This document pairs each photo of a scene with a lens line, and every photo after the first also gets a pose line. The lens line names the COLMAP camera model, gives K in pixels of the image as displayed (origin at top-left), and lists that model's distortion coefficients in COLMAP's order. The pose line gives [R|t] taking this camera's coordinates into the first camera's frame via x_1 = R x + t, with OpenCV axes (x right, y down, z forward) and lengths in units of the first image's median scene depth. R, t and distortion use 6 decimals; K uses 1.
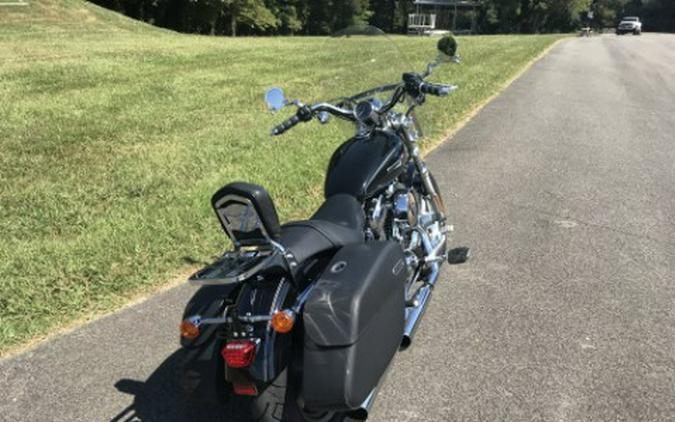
lens RADIAL K [[567.3, 0, 334.1], [0, 567.3, 212.5], [0, 0, 1]] dist [0.029264, 0.004271]
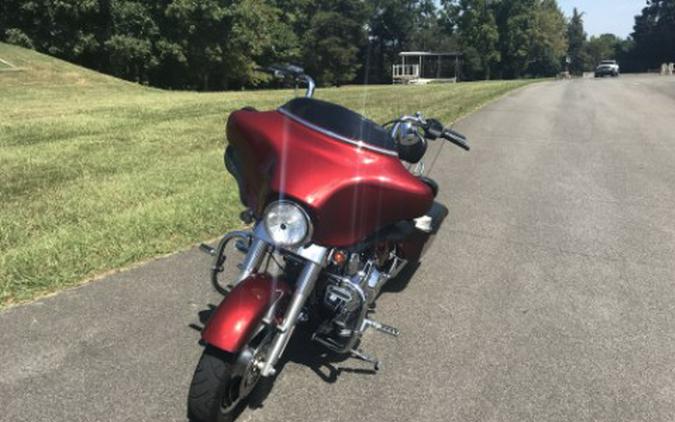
lens RADIAL K [[567.3, 0, 334.1], [0, 567.3, 212.5], [0, 0, 1]] dist [0.029264, 0.004271]
pose [[0.999312, -0.036424, -0.006997, 0.079621], [0.035685, 0.995627, -0.086335, 0.029337], [0.010111, 0.086026, 0.996242, -0.074742]]
